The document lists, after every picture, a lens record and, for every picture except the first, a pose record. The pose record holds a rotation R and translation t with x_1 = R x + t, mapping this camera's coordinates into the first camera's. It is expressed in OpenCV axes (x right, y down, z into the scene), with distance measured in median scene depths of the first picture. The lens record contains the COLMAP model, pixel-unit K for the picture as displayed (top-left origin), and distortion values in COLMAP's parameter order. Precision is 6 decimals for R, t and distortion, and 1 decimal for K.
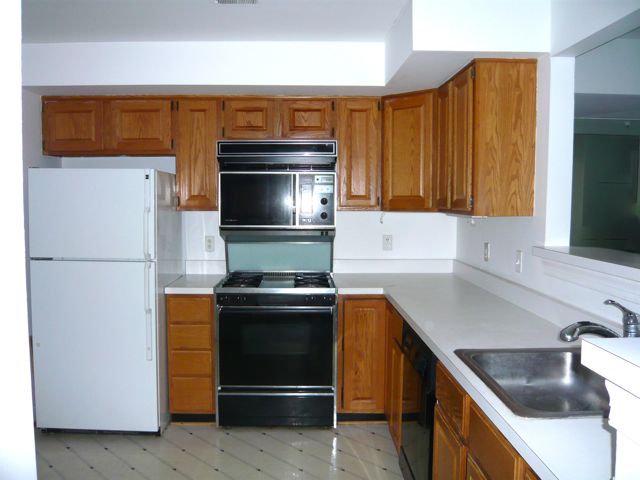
lens RADIAL K [[528.9, 0, 320.0], [0, 528.9, 240.0], [0, 0, 1]] dist [-0.091637, -0.002347]
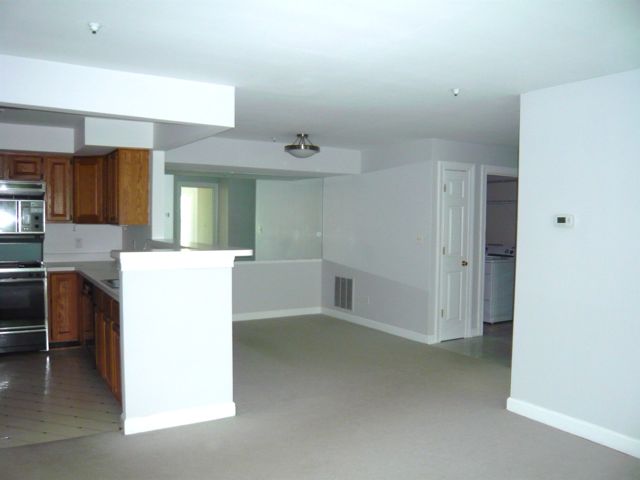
lens RADIAL K [[528.9, 0, 320.0], [0, 528.9, 240.0], [0, 0, 1]] dist [-0.091637, -0.002347]
pose [[0.865064, -0.015166, 0.501432, -0.034849], [0.029922, 0.999323, -0.021396, 0.060744], [-0.500768, 0.033513, 0.864933, -0.879529]]
